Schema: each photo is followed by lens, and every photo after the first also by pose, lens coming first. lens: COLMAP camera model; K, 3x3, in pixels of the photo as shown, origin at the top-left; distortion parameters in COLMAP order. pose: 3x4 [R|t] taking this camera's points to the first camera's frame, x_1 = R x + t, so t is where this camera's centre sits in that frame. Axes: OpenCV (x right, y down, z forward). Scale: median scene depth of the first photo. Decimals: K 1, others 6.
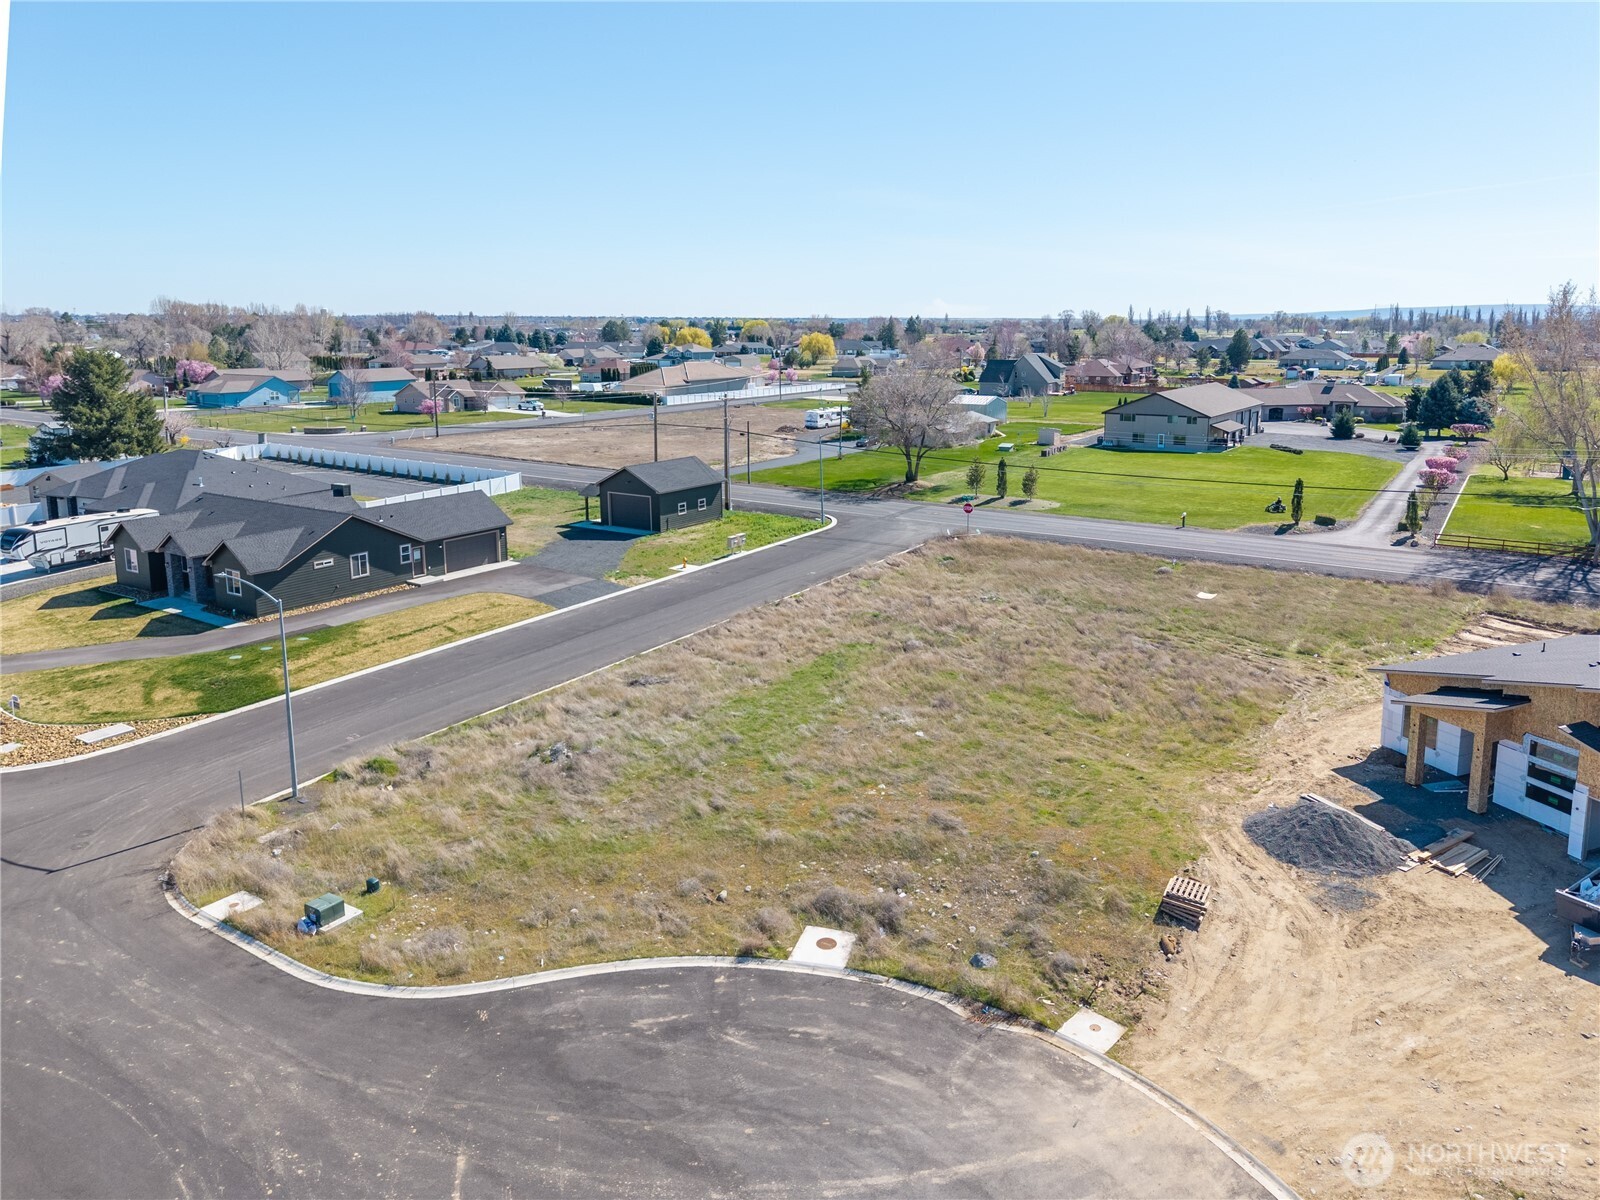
lens RADIAL K [[1083.7, 0, 862.0], [0, 1083.7, 594.1], [0, 0, 1]] dist [0.030400, -0.029817]
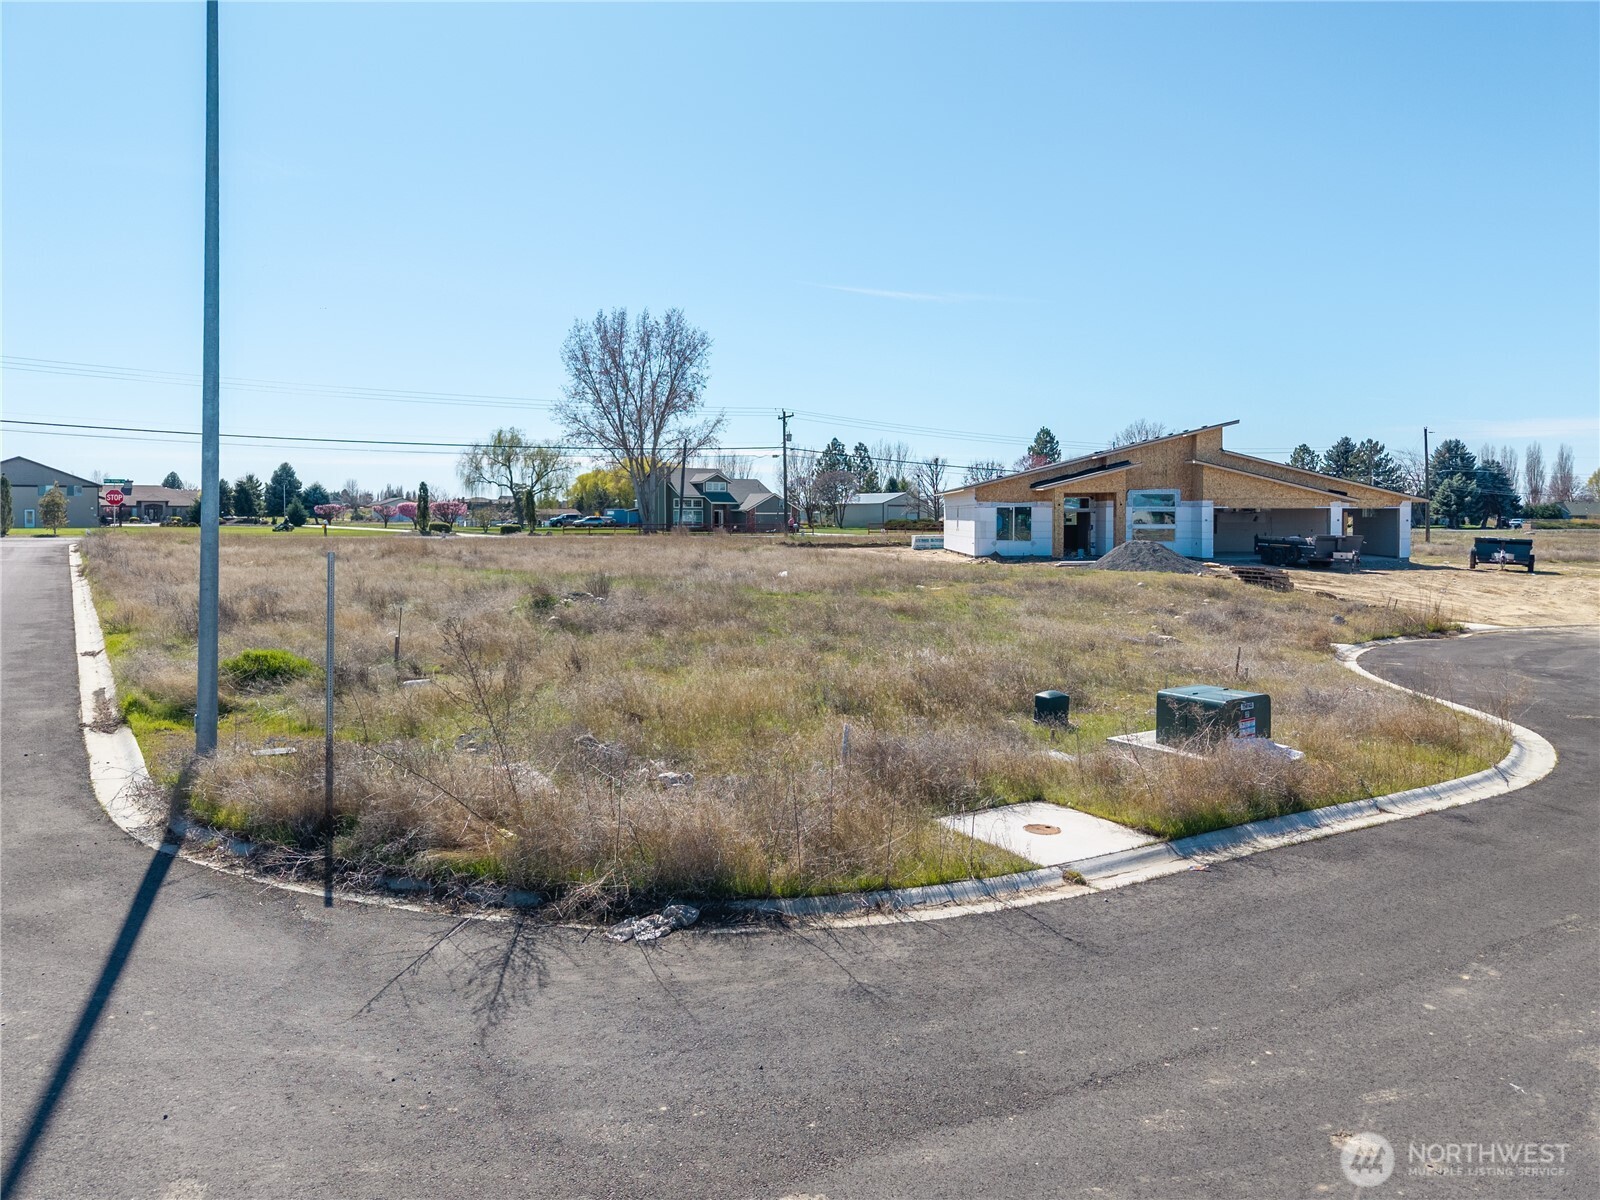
lens RADIAL K [[1083.7, 0, 758.7], [0, 1083.7, 597.5], [0, 0, 1]] dist [0.030400, -0.029817]
pose [[0.447416, -0.067919, 0.891743, -0.752354], [0.215667, 0.975879, -0.033879, 0.204044], [-0.867932, 0.207477, 0.451272, 0.841304]]
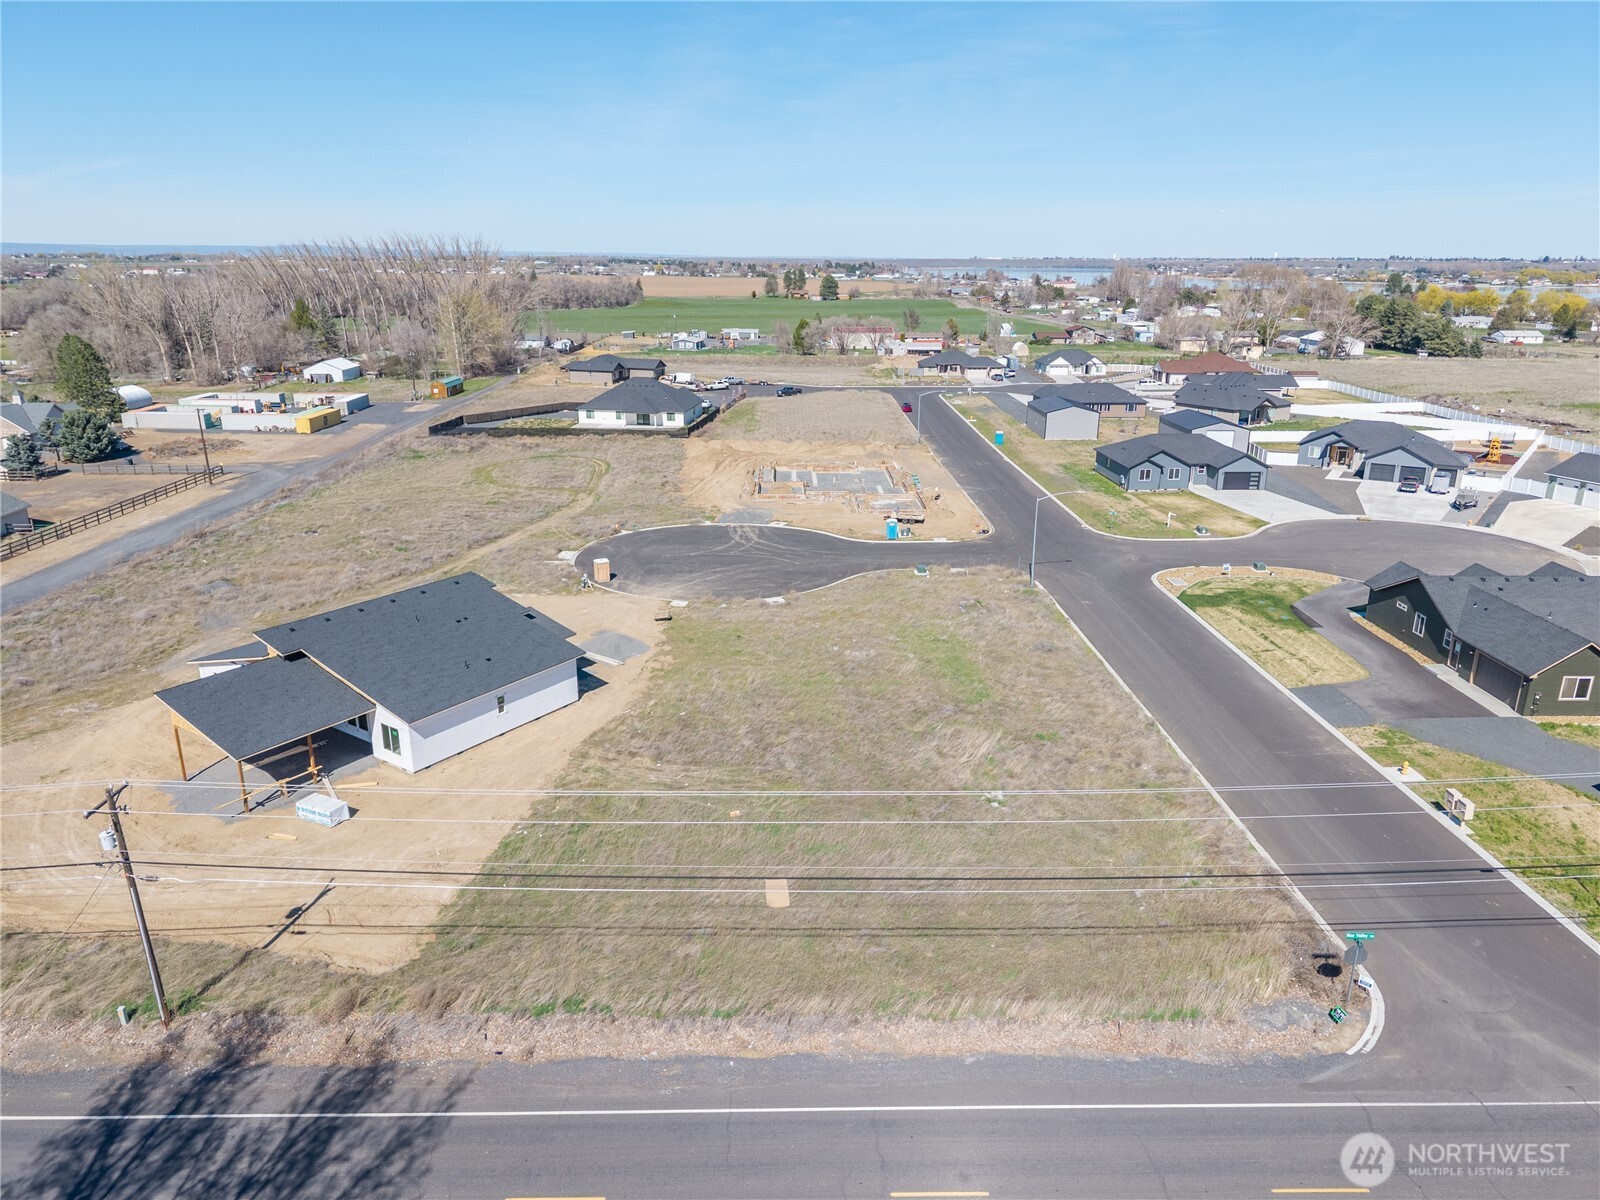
lens RADIAL K [[1083.7, 0, 801.4], [0, 1083.7, 601.4], [0, 0, 1]] dist [0.030400, -0.029817]
pose [[-0.844876, 0.158094, -0.511068, 1.156488], [-0.134756, 0.861635, 0.489312, -0.915385], [0.517711, 0.482277, -0.706671, 2.601594]]
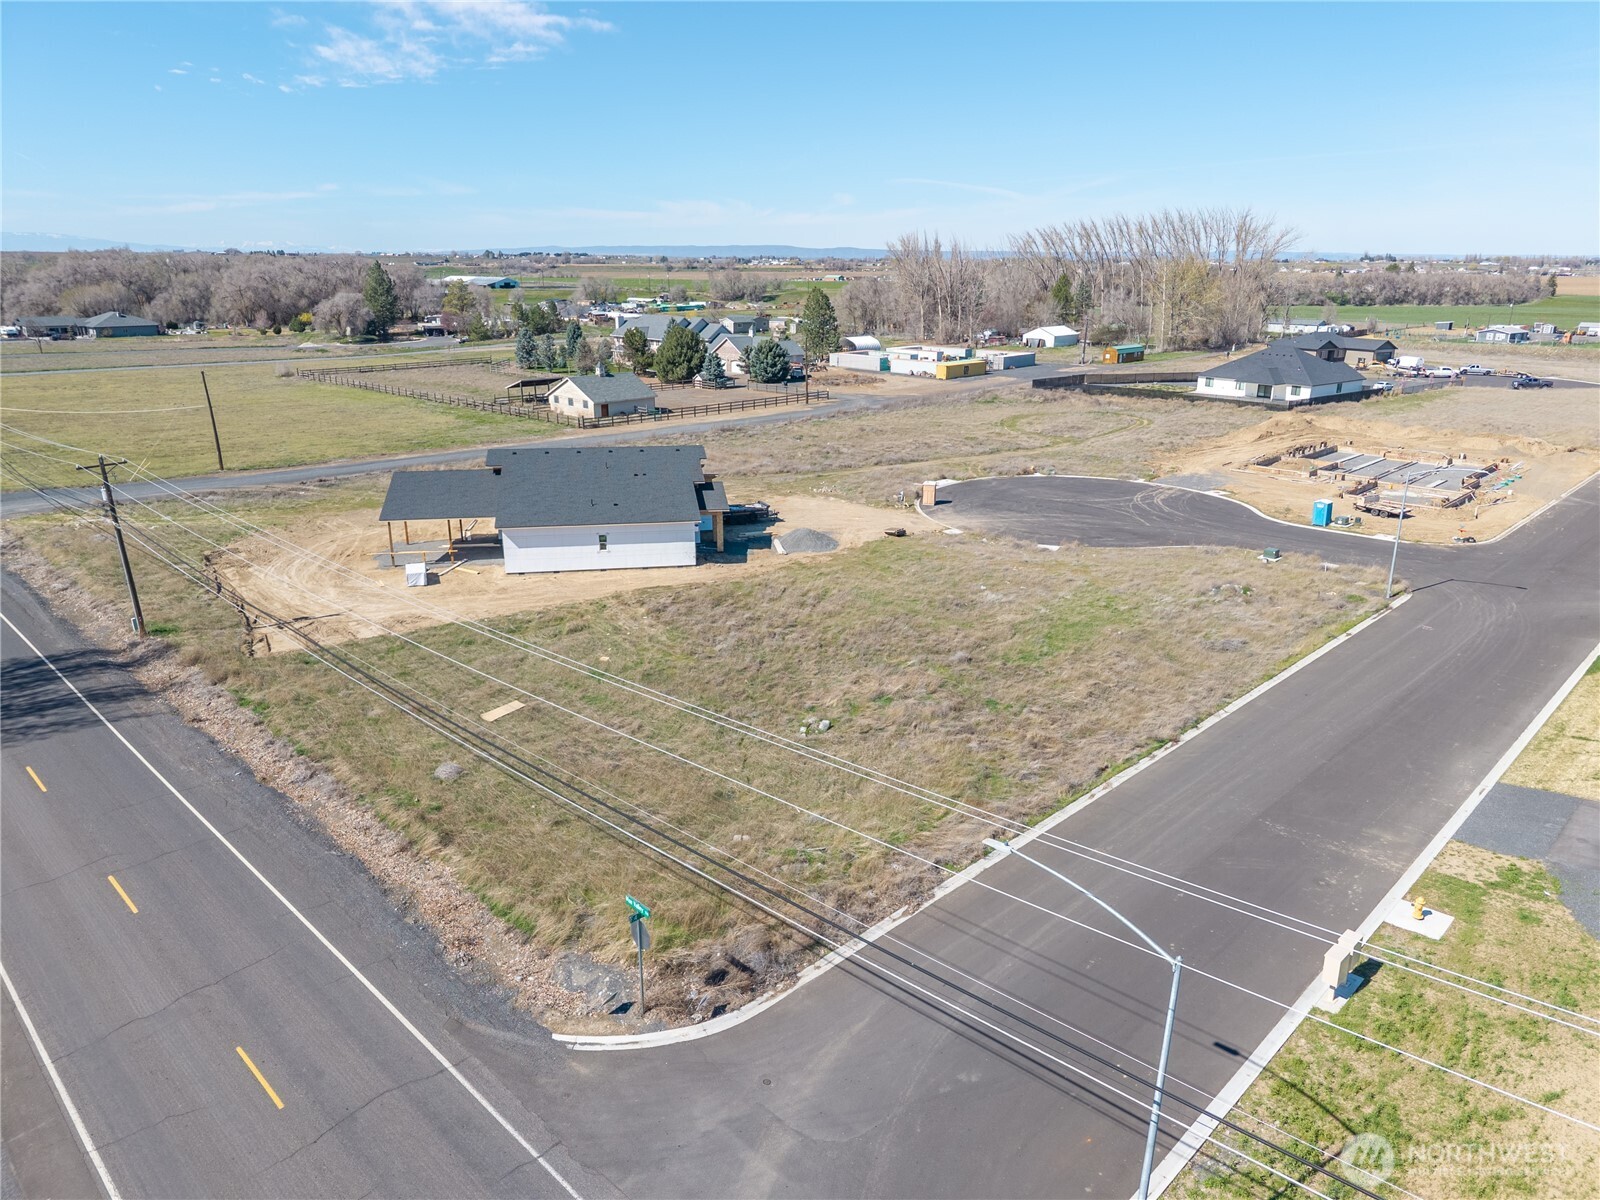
lens RADIAL K [[1083.7, 0, 791.9], [0, 1083.7, 584.5], [0, 0, 1]] dist [0.030400, -0.029817]
pose [[-0.972760, -0.067747, 0.221693, -0.022387], [0.054925, 0.861754, 0.504345, -0.757601], [-0.225213, 0.502783, -0.834559, 2.778490]]
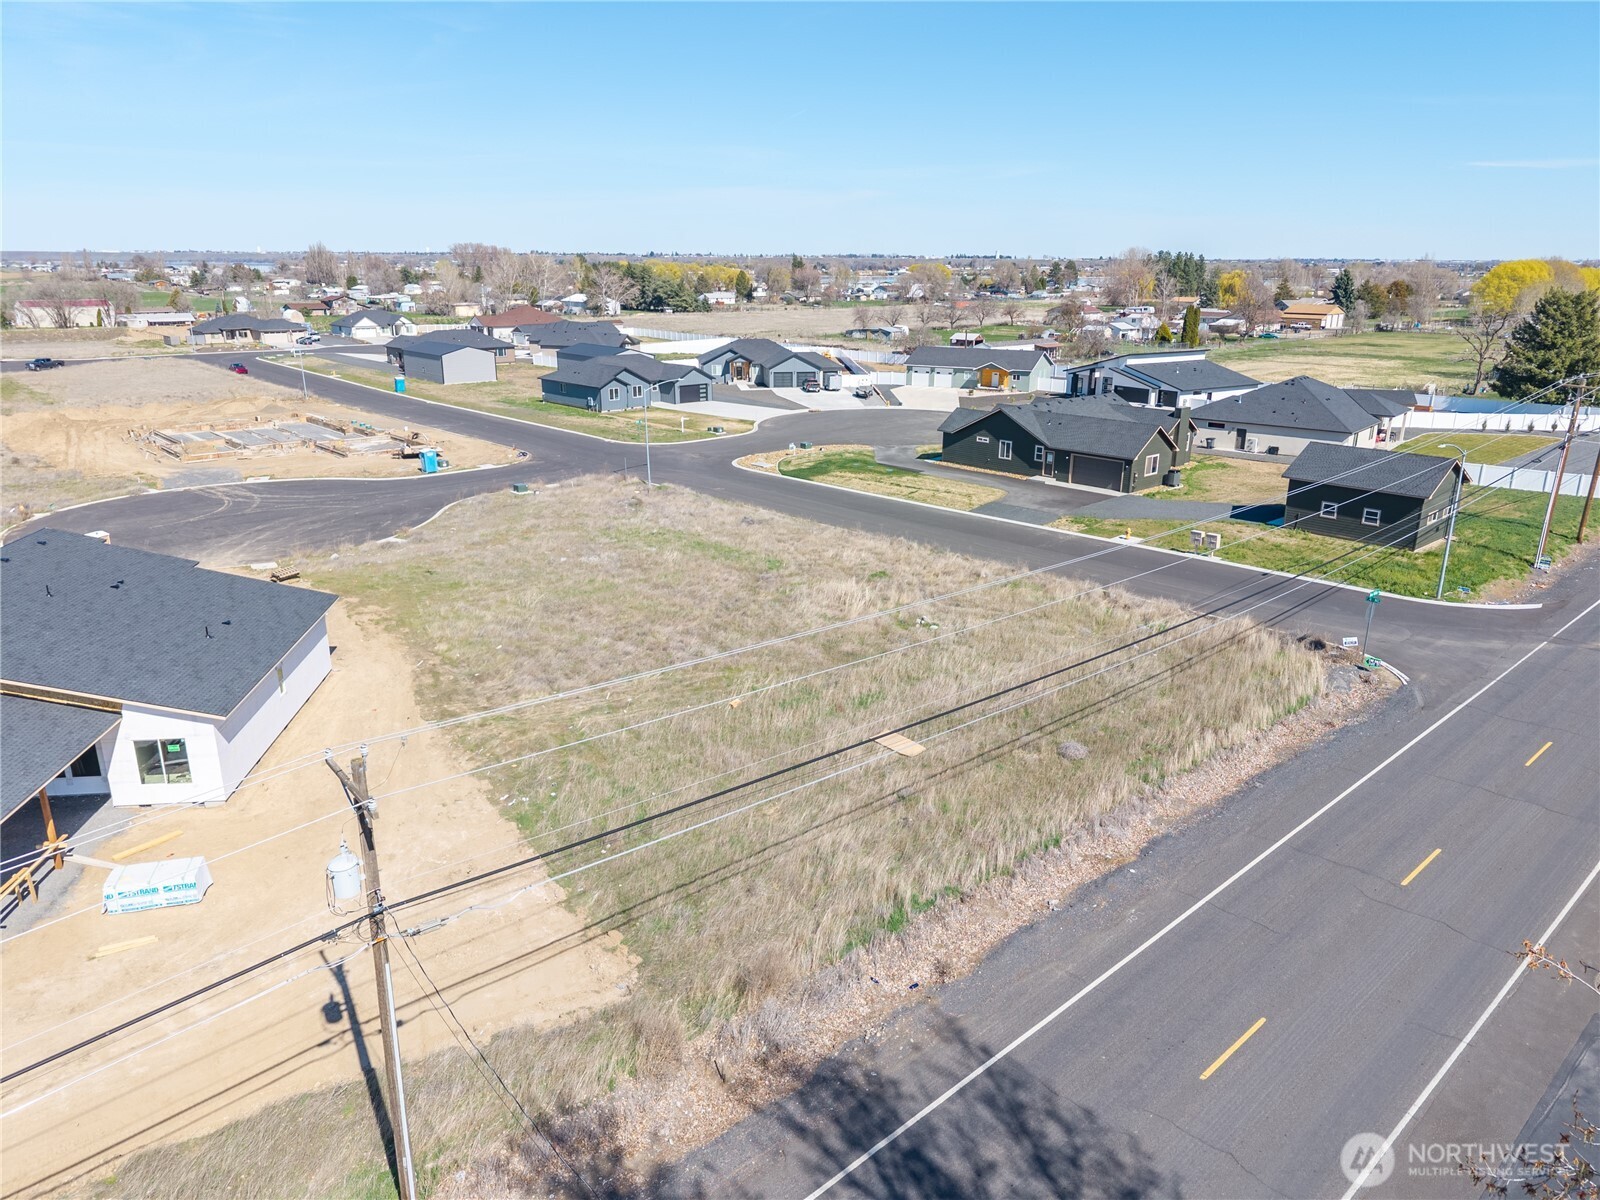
lens RADIAL K [[1083.7, 0, 808.6], [0, 1083.7, 589.1], [0, 0, 1]] dist [0.030400, -0.029817]
pose [[-0.275526, 0.277210, -0.920456, 1.554492], [-0.240066, 0.907337, 0.345120, -0.485818], [0.930835, 0.316060, -0.183446, 1.920574]]
